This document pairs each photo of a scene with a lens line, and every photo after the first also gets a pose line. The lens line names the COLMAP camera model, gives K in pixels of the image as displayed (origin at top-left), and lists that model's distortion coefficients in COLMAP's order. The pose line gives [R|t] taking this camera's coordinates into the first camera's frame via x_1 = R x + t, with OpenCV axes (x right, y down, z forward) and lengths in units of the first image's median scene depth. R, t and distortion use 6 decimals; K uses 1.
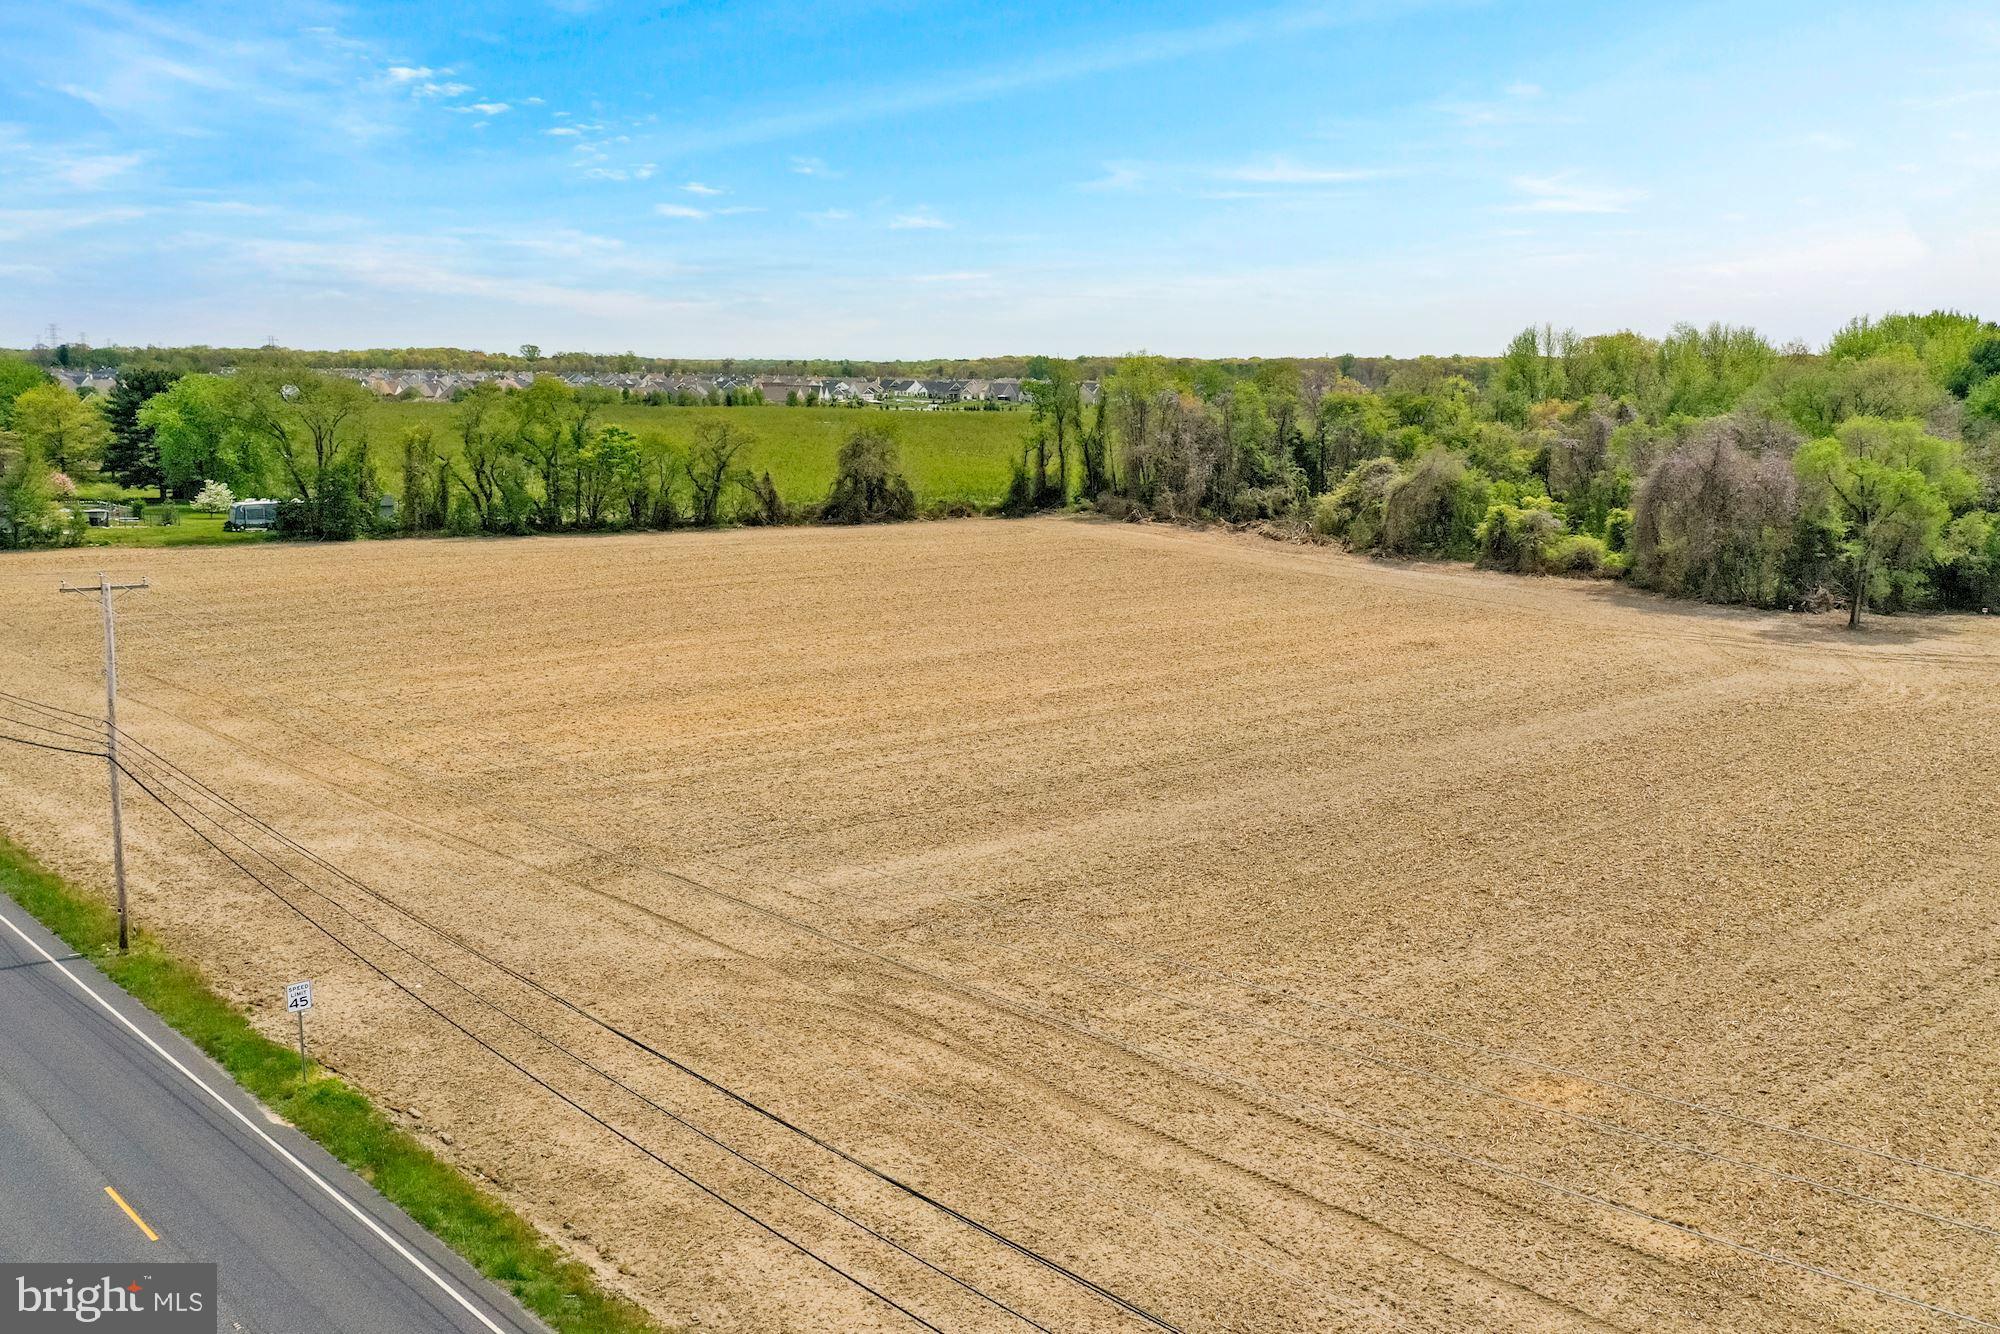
lens RADIAL K [[1617.4, 0, 1000.0], [0, 1617.4, 667.0], [0, 0, 1]] dist [-0.000534, -0.001737]
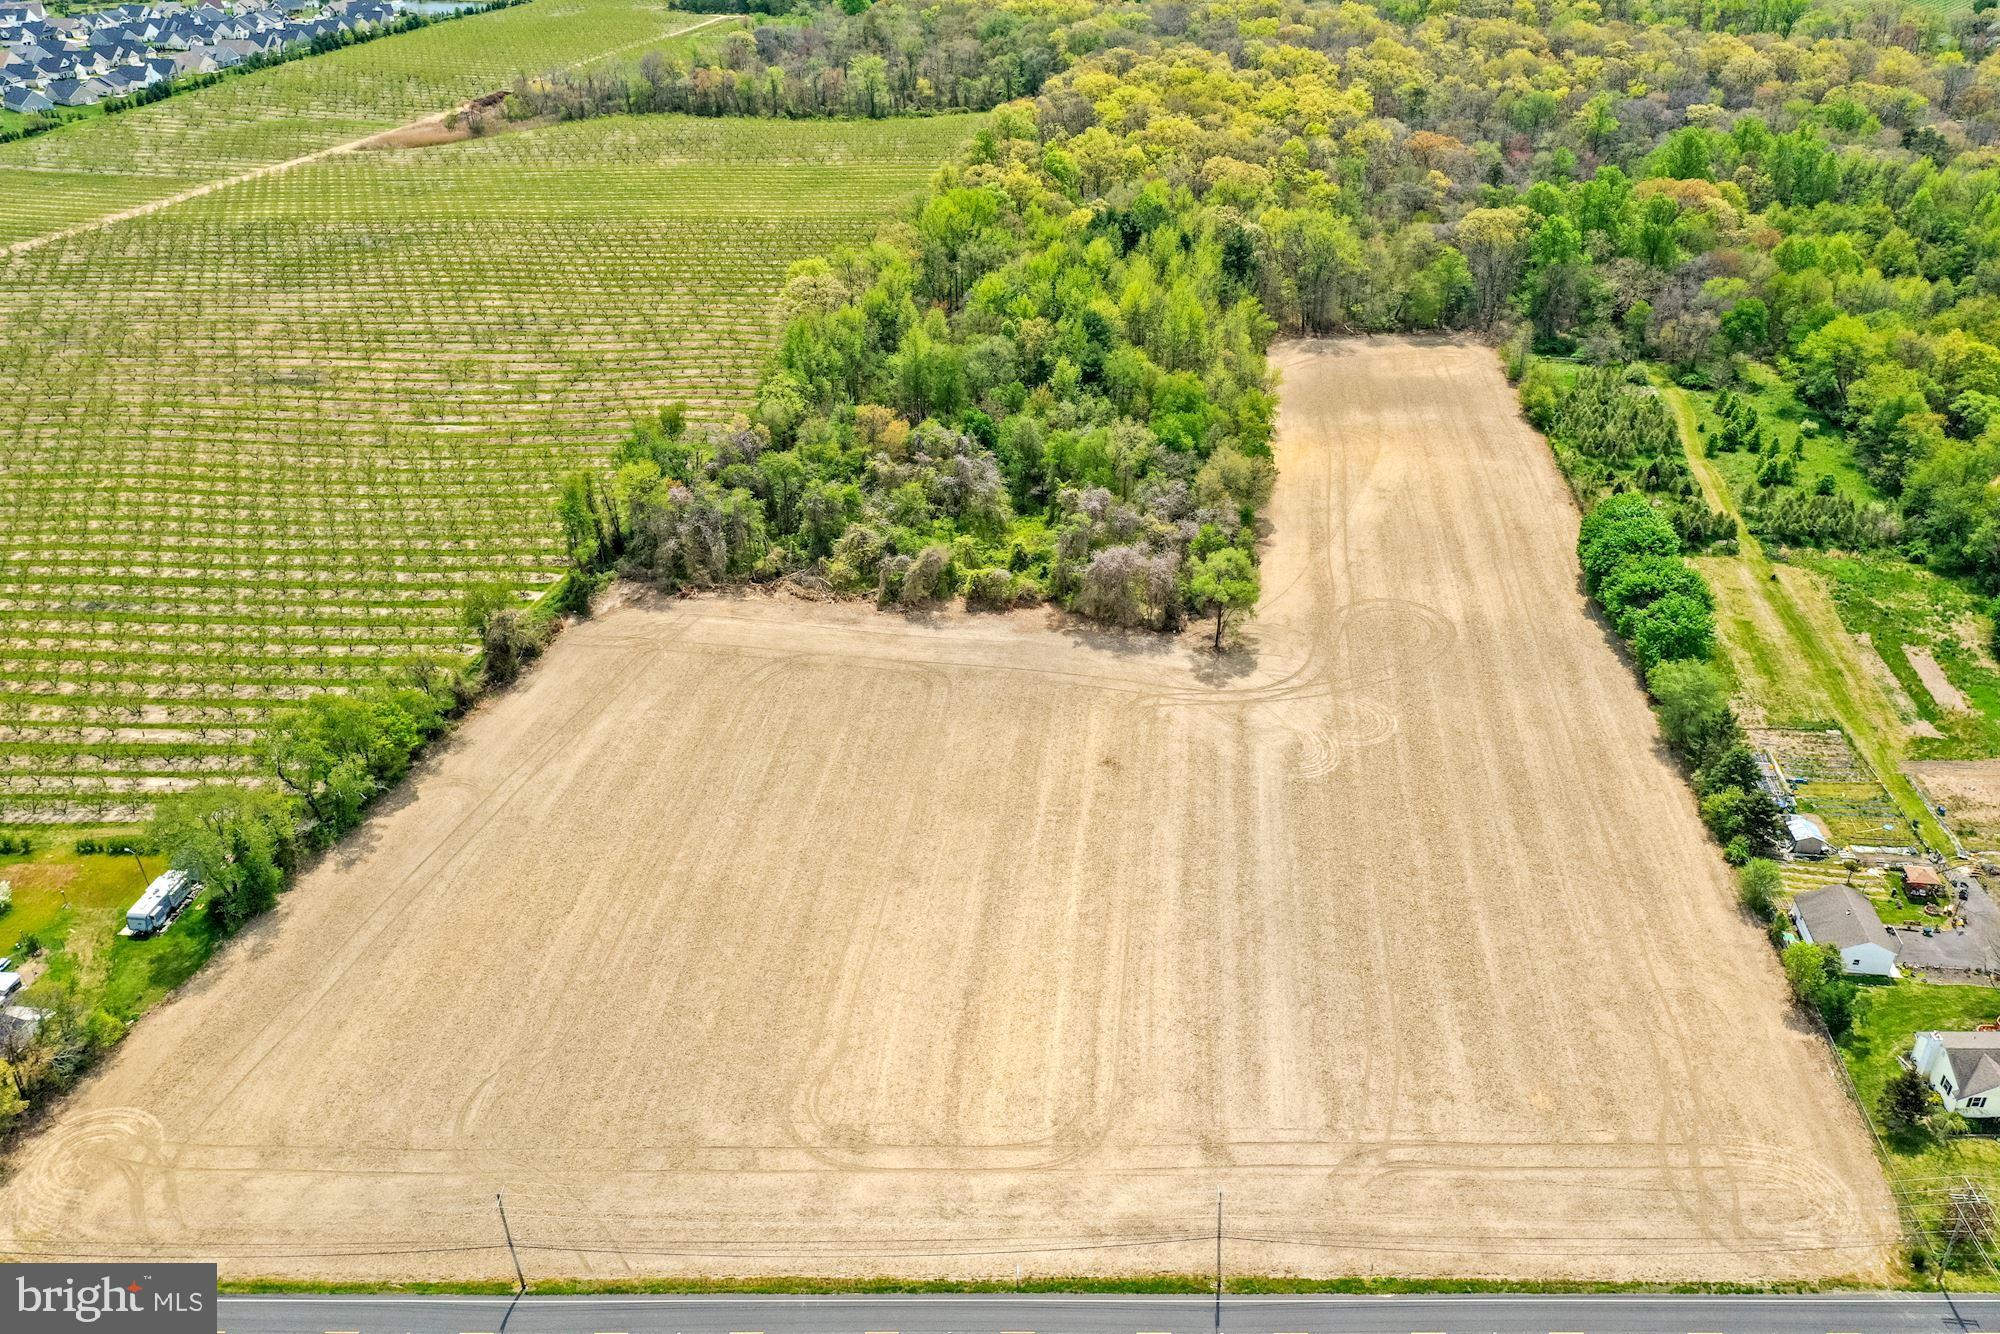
lens RADIAL K [[1617.4, 0, 1000.0], [0, 1617.4, 667.0], [0, 0, 1]] dist [-0.000534, -0.001737]
pose [[0.711903, -0.361396, 0.602152, -2.386840], [0.135815, 0.912089, 0.386843, -2.214766], [-0.689020, -0.193614, 0.698402, -0.596630]]
